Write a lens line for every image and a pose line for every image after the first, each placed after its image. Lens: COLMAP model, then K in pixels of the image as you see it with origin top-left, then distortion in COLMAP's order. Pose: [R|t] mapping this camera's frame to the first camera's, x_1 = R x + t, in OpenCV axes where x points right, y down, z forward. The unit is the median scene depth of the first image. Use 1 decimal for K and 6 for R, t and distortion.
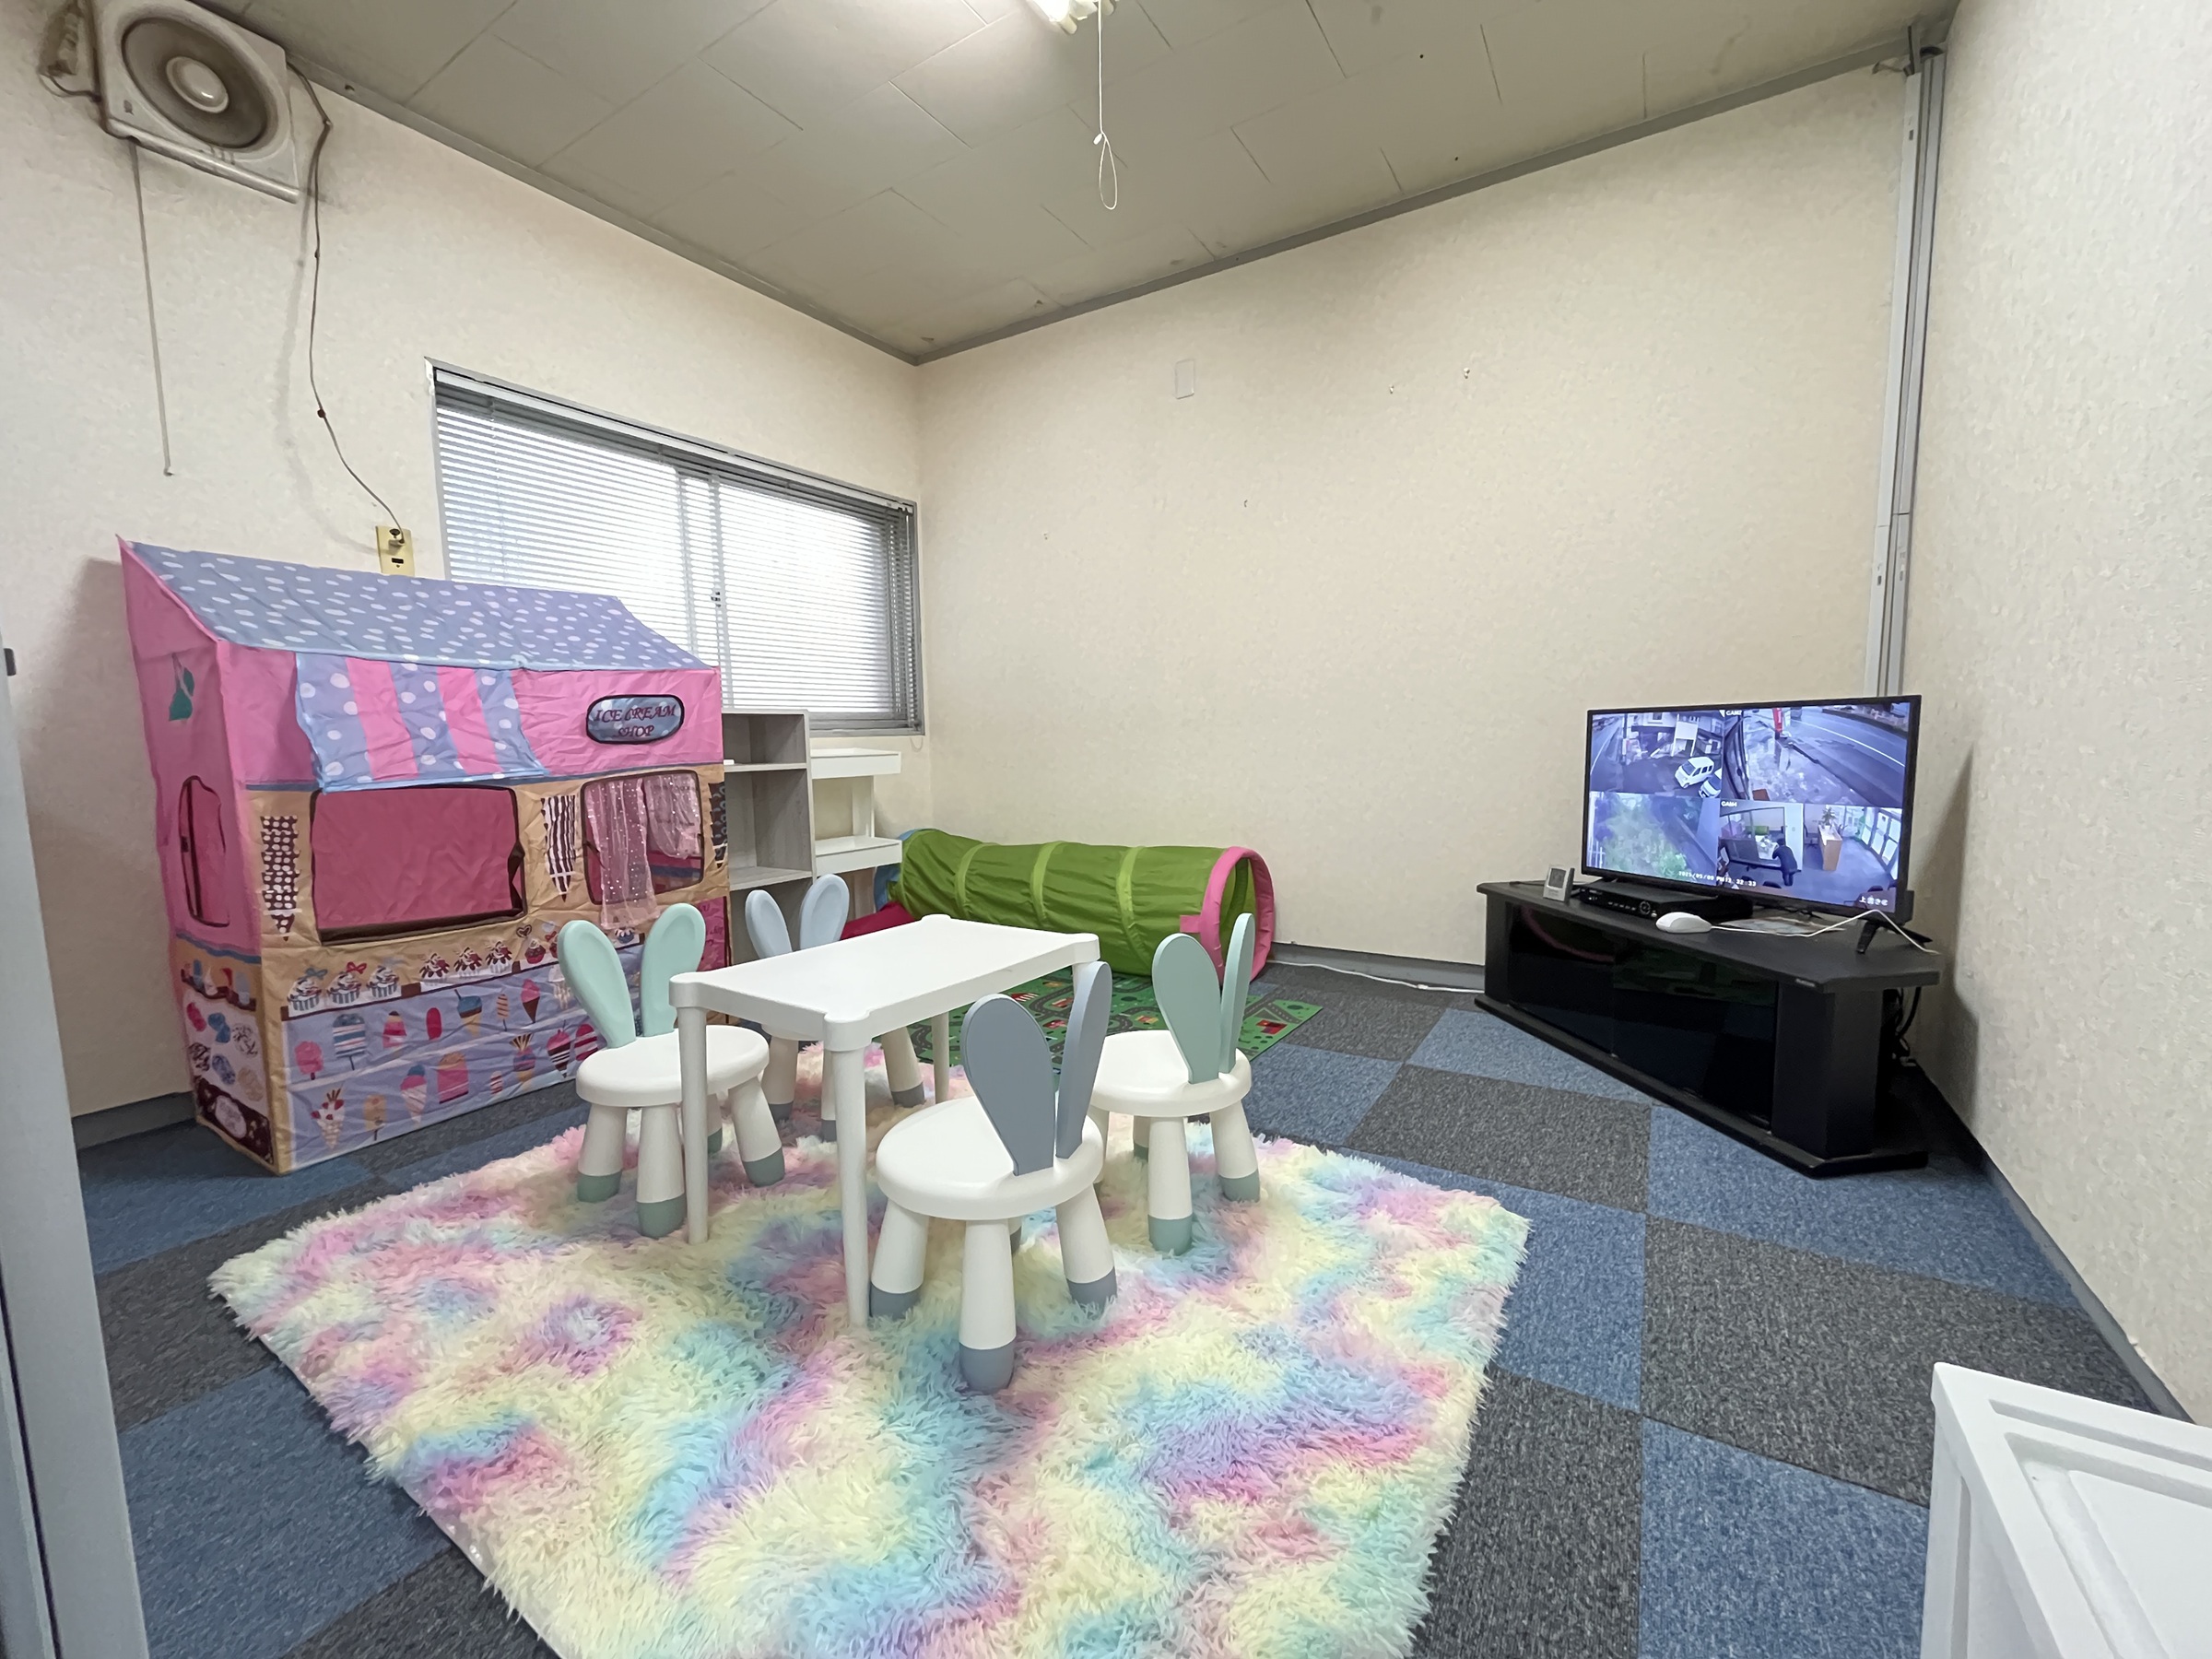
lens RADIAL K [[893.0, 0, 1097.8], [0, 893.0, 829.6], [0, 0, 1]] dist [-0.003822, 0.000009]
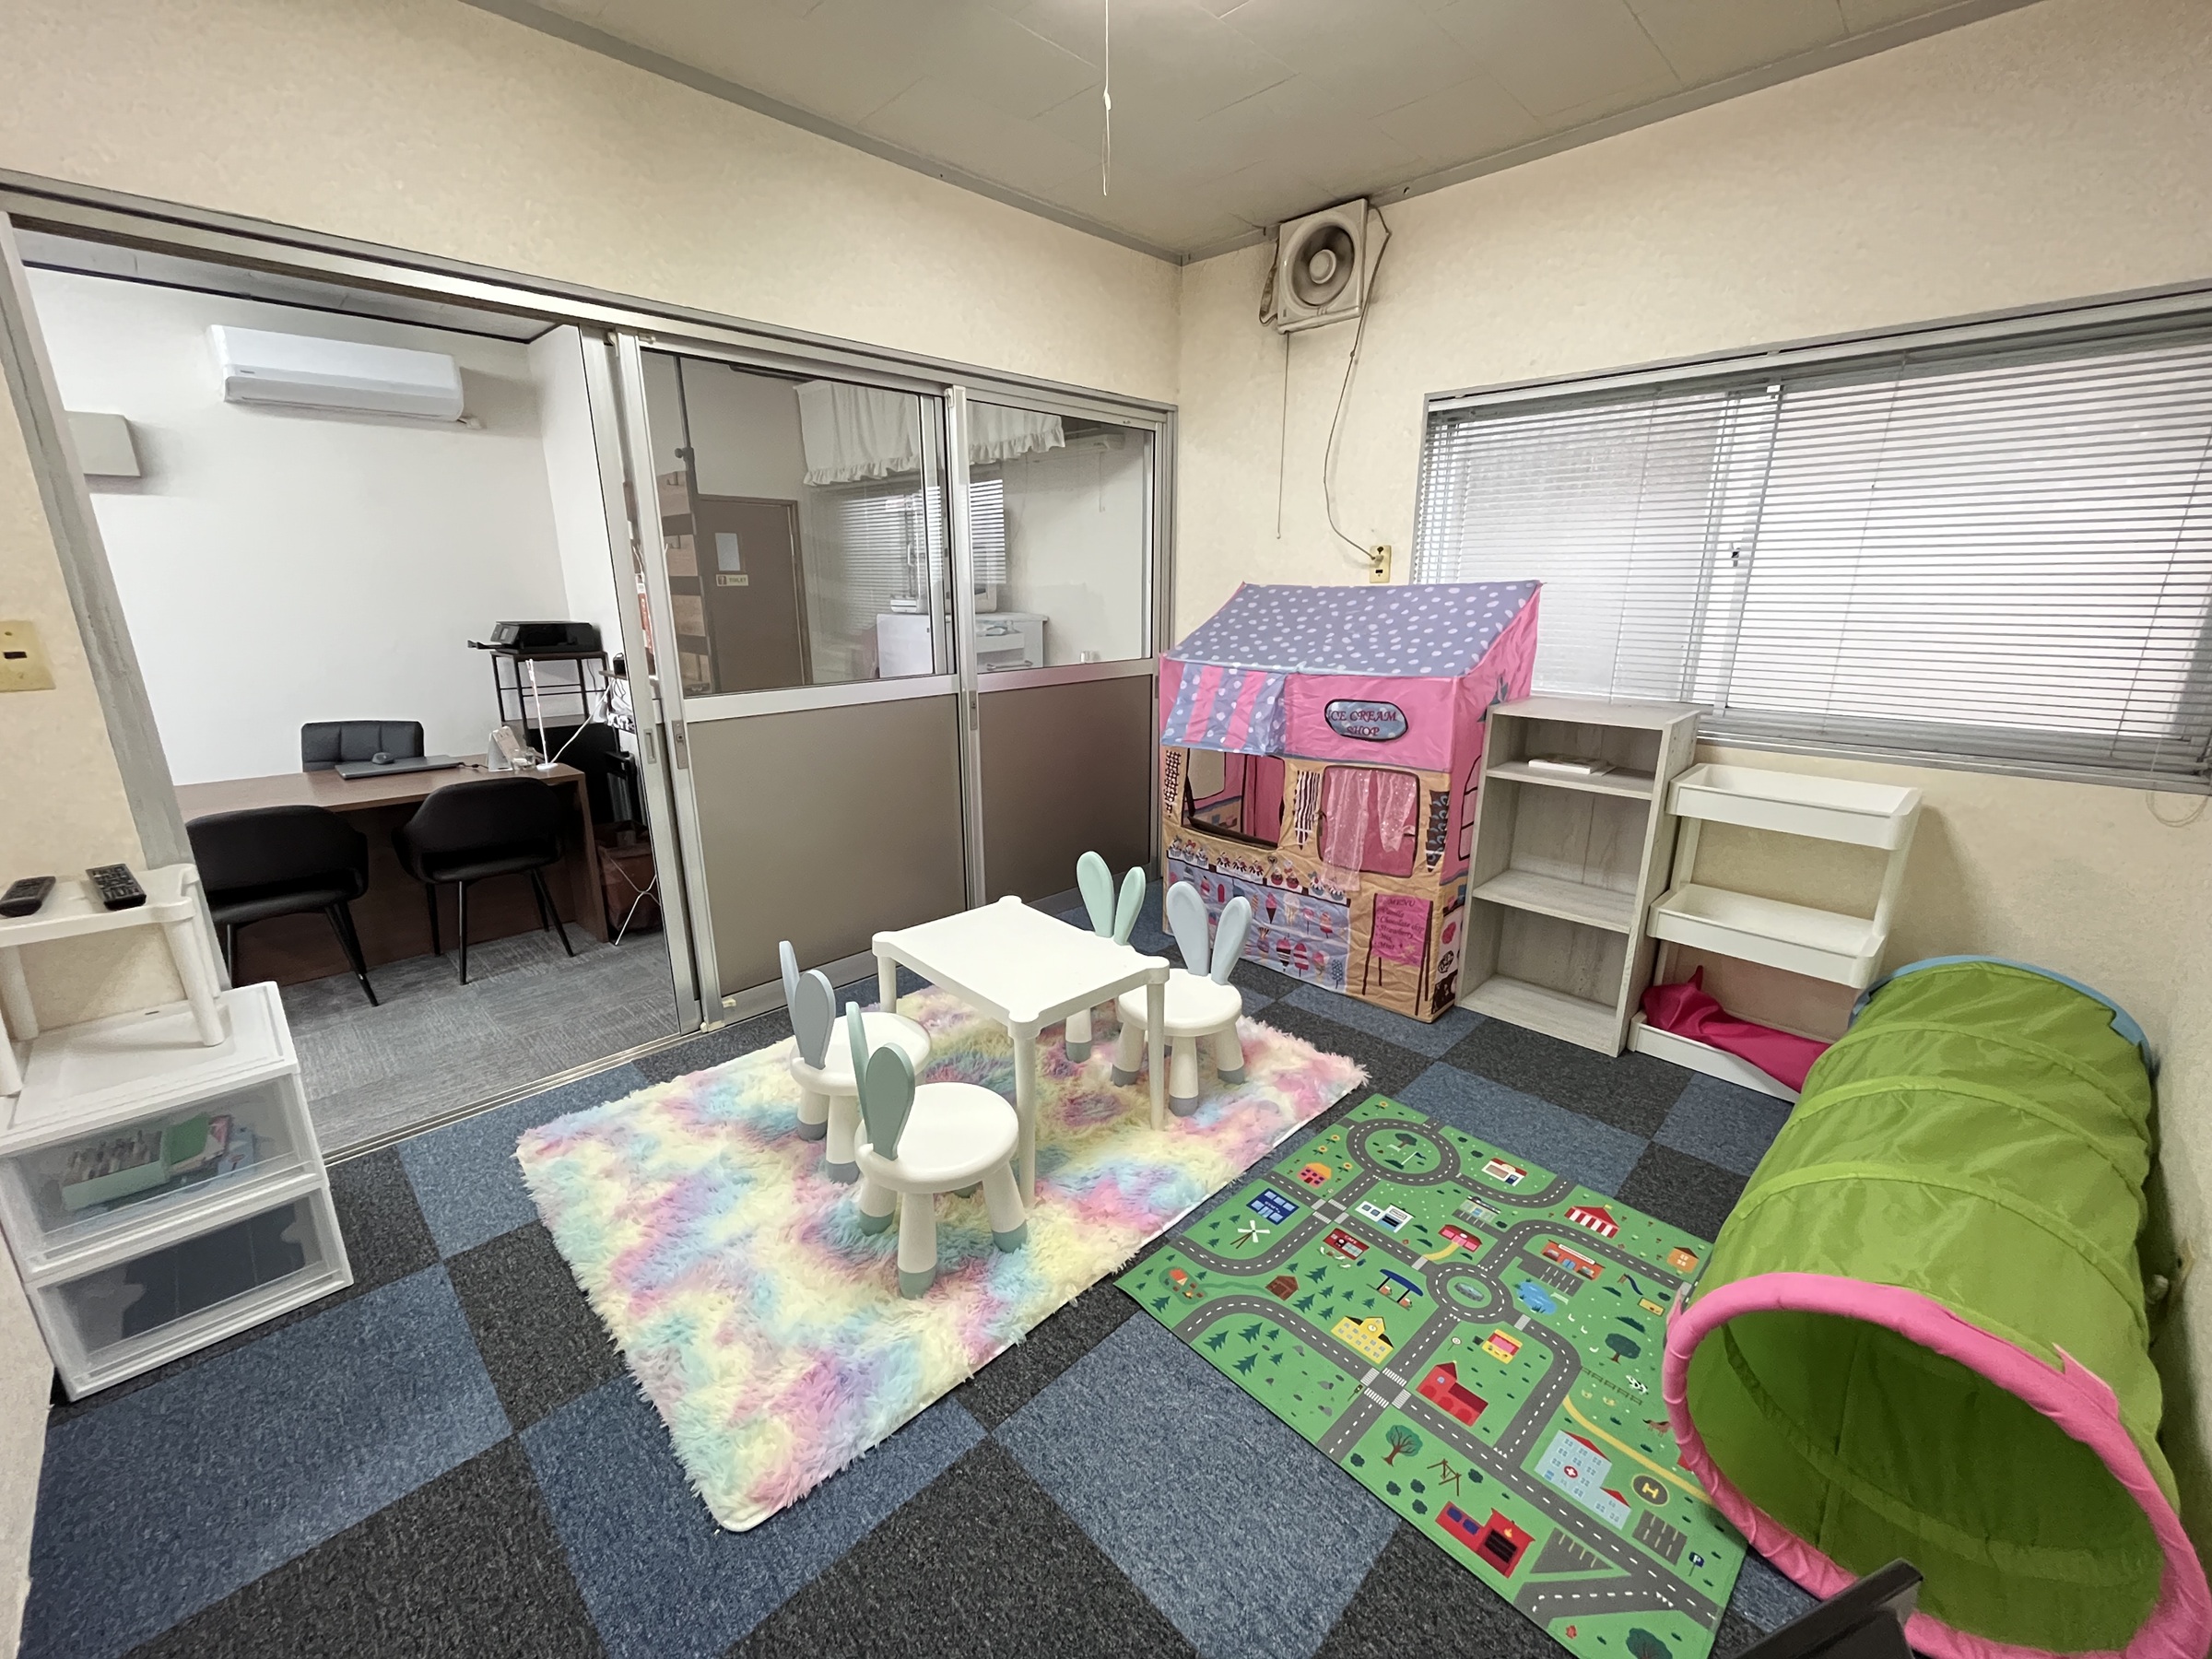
lens RADIAL K [[893.0, 0, 1110.2], [0, 893.0, 833.7], [0, 0, 1]] dist [-0.003822, 0.000009]
pose [[-0.218564, 0.285813, -0.933028, 0.697592], [-0.094632, 0.945430, 0.311780, -0.332538], [0.971223, 0.156438, -0.179590, 0.978823]]
